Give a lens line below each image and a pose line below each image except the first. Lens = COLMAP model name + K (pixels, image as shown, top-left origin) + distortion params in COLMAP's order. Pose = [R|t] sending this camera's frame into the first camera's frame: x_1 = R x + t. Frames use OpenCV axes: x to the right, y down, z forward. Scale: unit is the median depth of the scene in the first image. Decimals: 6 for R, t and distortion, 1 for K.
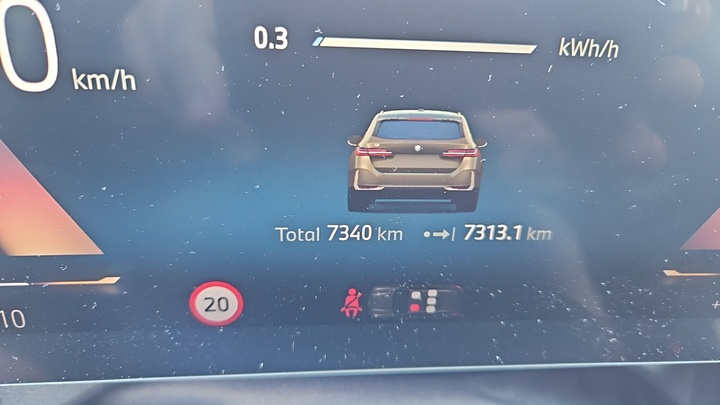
lens RADIAL K [[473.5, 0, 359.7], [0, 473.5, 202.6], [0, 0, 1]] dist [-0.007281, -0.000253]
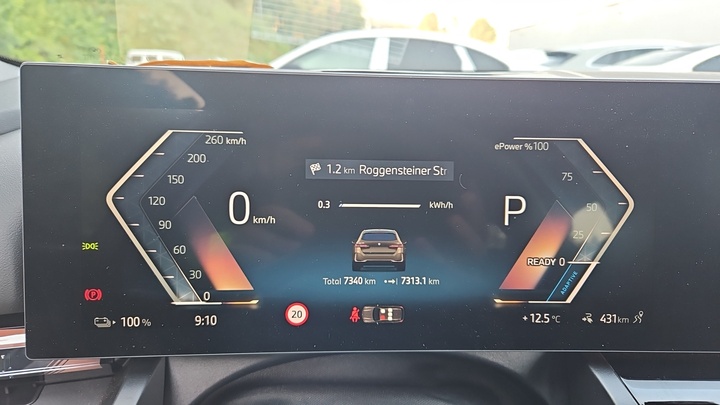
lens RADIAL K [[473.5, 0, 362.4], [0, 473.5, 202.0], [0, 0, 1]] dist [-0.007281, -0.000253]
pose [[0.996077, -0.025340, 0.084787, -0.167573], [0.053341, 0.936425, -0.346788, 0.522295], [-0.070609, 0.349951, 0.934103, -1.372326]]
